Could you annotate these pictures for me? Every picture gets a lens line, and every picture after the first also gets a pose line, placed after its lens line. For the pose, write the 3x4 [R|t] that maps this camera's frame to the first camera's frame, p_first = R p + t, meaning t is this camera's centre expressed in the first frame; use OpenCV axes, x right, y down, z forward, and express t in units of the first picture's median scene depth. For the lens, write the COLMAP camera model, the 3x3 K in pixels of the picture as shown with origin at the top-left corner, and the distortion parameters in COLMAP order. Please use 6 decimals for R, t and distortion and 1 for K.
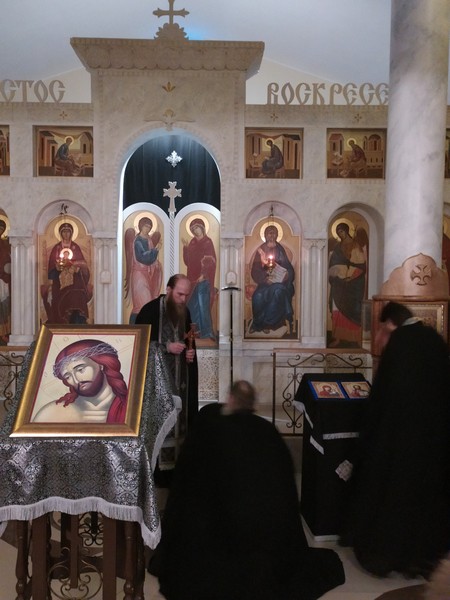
lens RADIAL K [[643.5, 0, 224.0], [0, 643.5, 300.6], [0, 0, 1]] dist [0.056107, 0.000000]
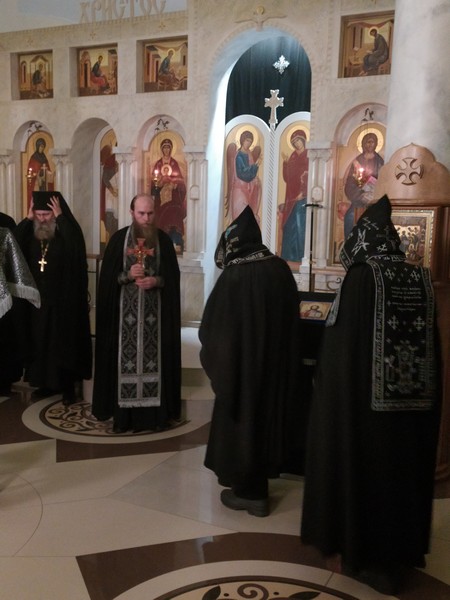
lens RADIAL K [[643.5, 0, 225.3], [0, 643.5, 301.5], [0, 0, 1]] dist [0.056107, 0.000000]
pose [[0.893511, 0.075985, -0.442566, 0.302713], [-0.037331, 0.994737, 0.095420, 0.032330], [0.447487, -0.068737, 0.891645, 0.127452]]
